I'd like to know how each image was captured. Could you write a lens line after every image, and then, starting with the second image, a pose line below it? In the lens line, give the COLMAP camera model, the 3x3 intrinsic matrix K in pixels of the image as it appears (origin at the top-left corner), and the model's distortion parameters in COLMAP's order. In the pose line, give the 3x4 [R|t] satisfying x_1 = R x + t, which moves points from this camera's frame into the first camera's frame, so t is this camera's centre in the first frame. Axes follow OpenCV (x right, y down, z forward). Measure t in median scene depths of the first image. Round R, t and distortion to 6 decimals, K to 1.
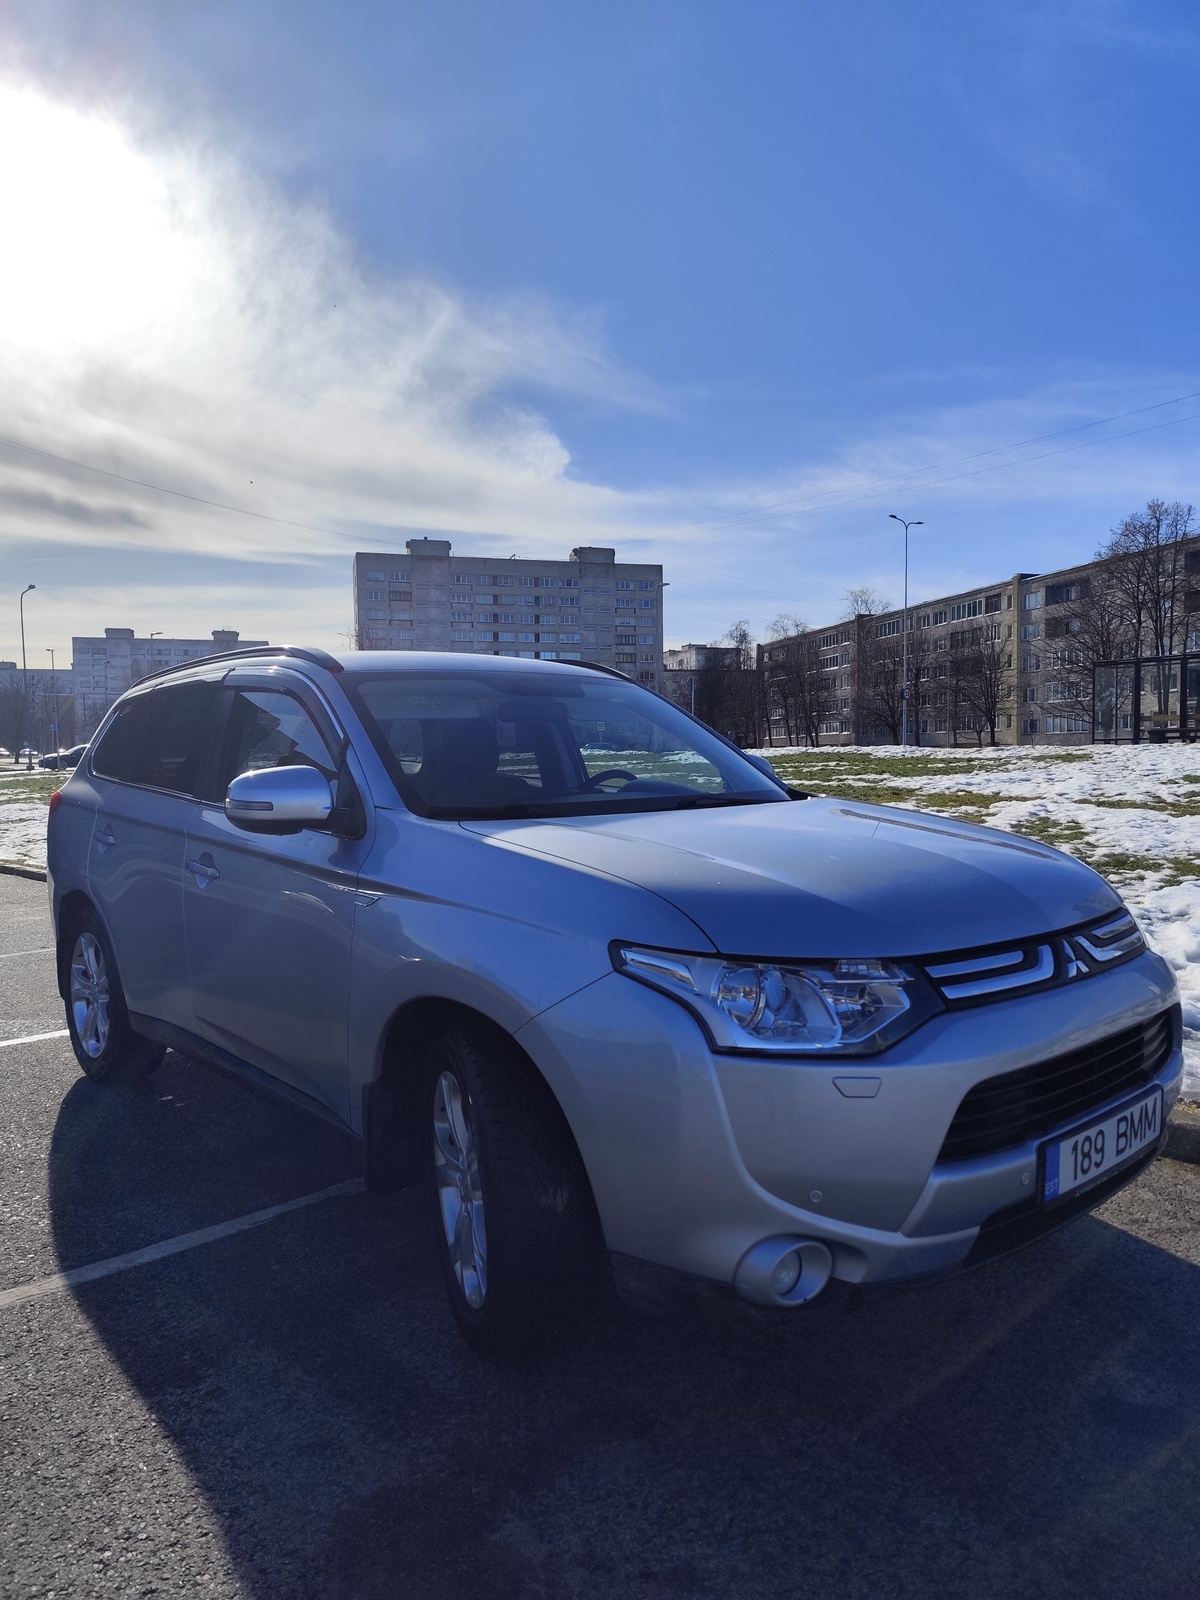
lens RADIAL K [[1078.4, 0, 600.0], [0, 1078.4, 800.0], [0, 0, 1]] dist [0.001040, 0.000197]
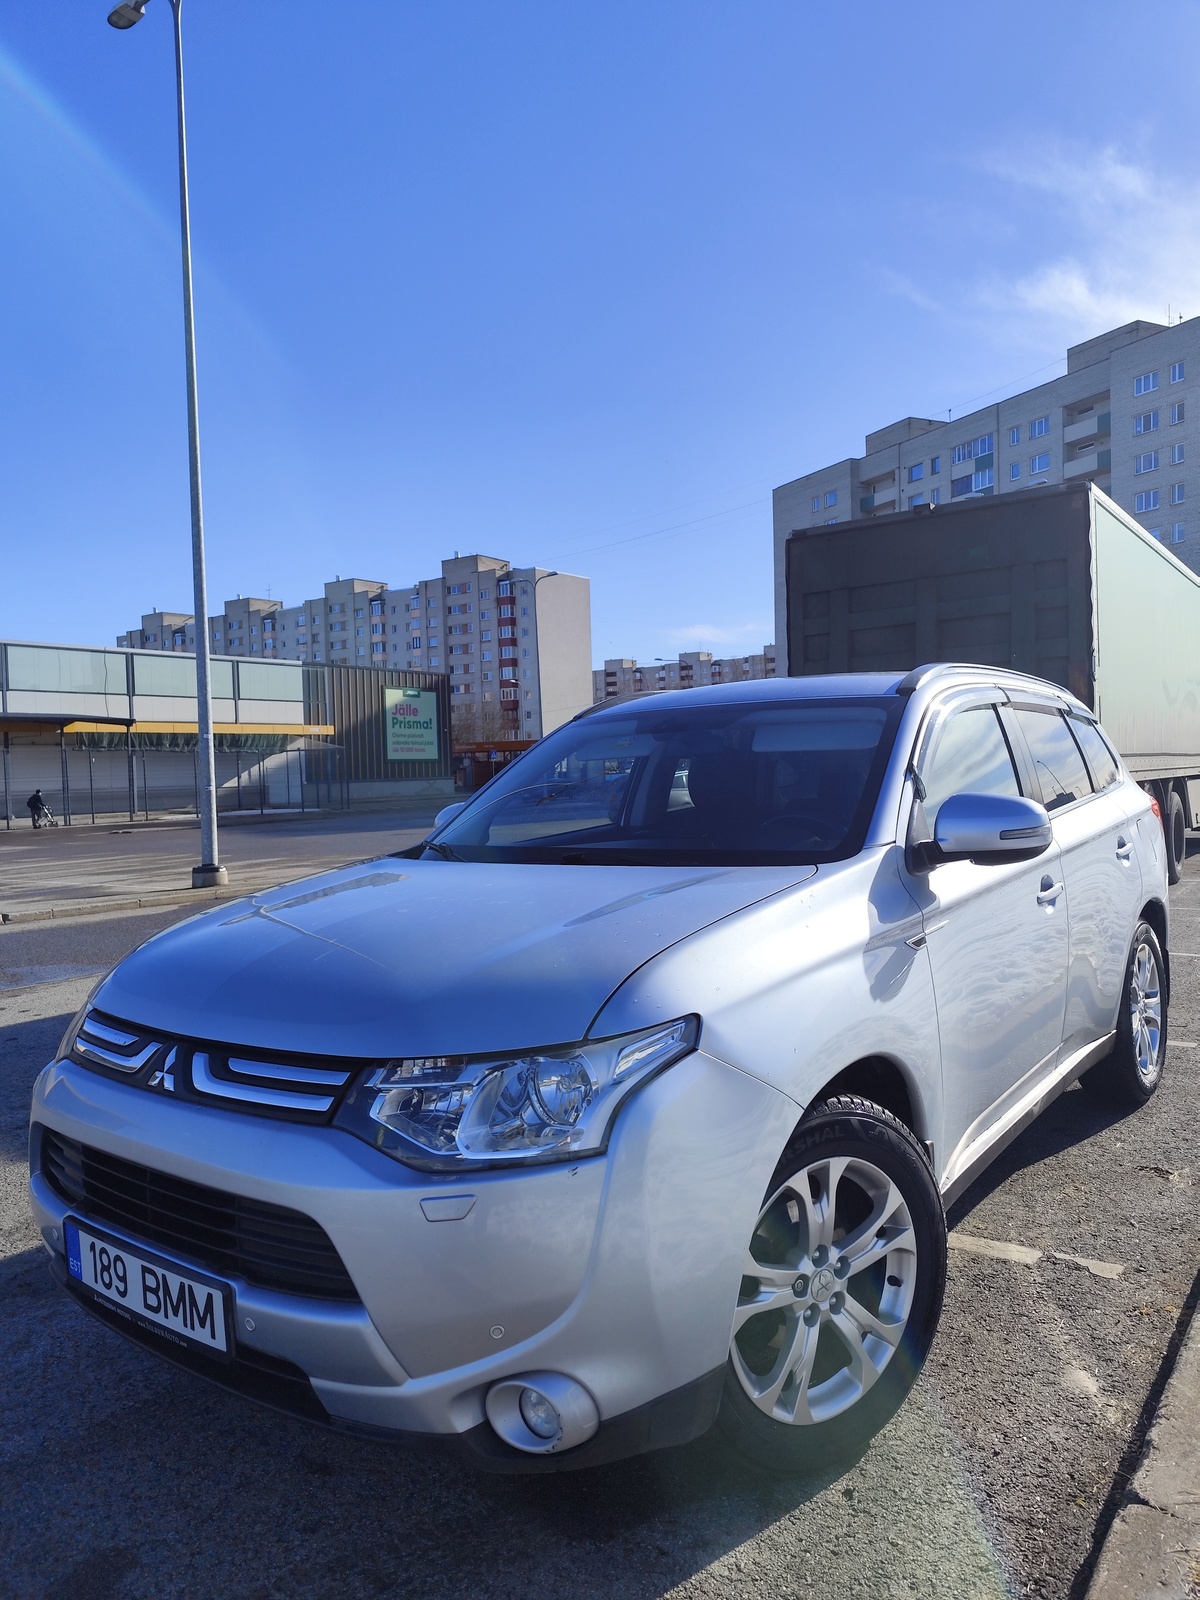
lens RADIAL K [[1063.6, 0, 600.0], [0, 1063.6, 800.0], [0, 0, 1]] dist [0.000499, 0.000279]
pose [[0.207218, 0.031160, -0.977798, 1.377888], [-0.018227, 0.999442, 0.027987, -0.105515], [0.978125, 0.012023, 0.207670, 1.181948]]
